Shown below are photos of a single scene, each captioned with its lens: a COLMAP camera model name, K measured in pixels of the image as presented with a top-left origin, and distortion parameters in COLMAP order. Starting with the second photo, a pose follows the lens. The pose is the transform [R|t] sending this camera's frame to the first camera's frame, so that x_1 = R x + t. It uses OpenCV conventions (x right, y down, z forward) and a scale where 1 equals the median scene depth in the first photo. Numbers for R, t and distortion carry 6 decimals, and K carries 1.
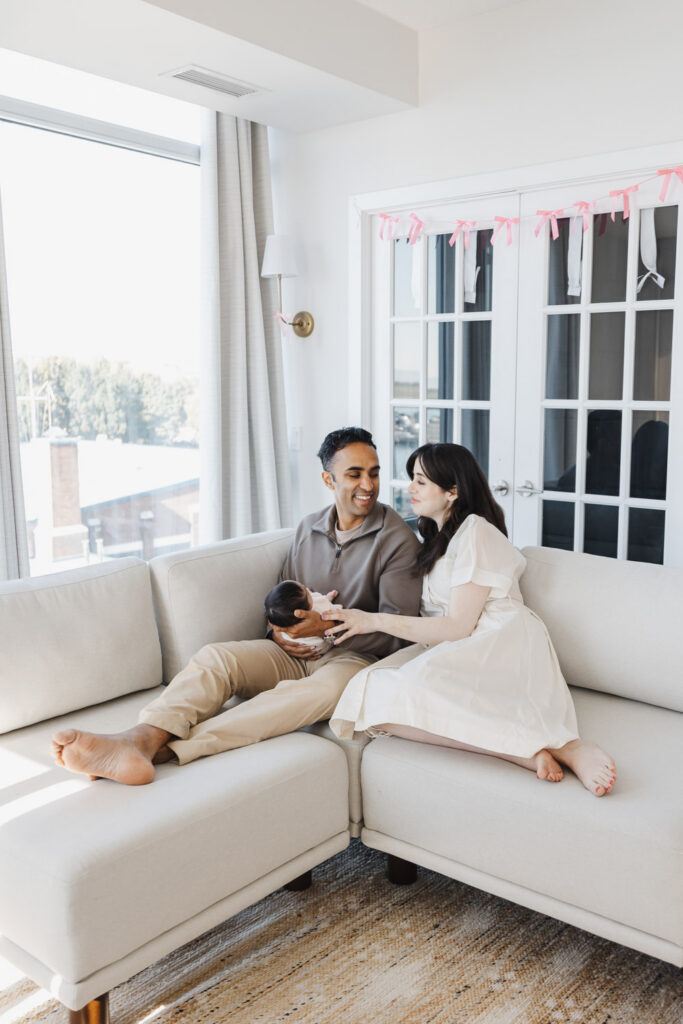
lens RADIAL K [[955.8, 0, 341.4], [0, 955.8, 511.7], [0, 0, 1]] dist [-0.000777, 0.002787]
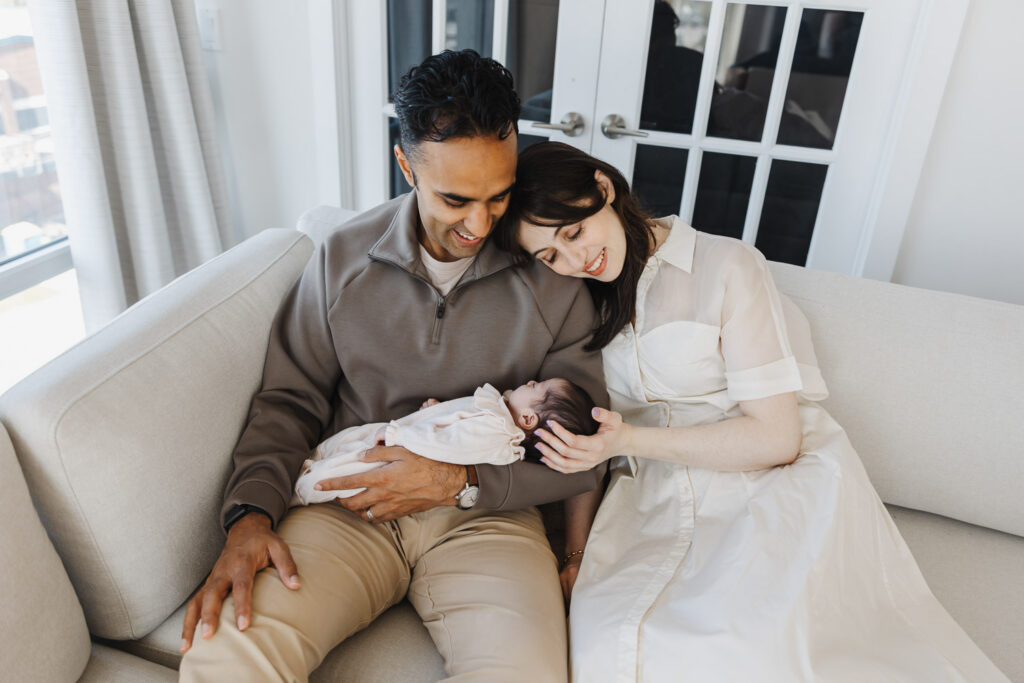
lens RADIAL K [[774.6, 0, 515.9], [0, 774.6, 335.6], [0, 0, 1]] dist [0.002927, -0.002832]
pose [[0.914467, -0.125083, 0.384844, -0.098719], [-0.003217, 0.948751, 0.316008, -0.056371], [-0.404648, -0.290217, 0.867199, 0.508219]]
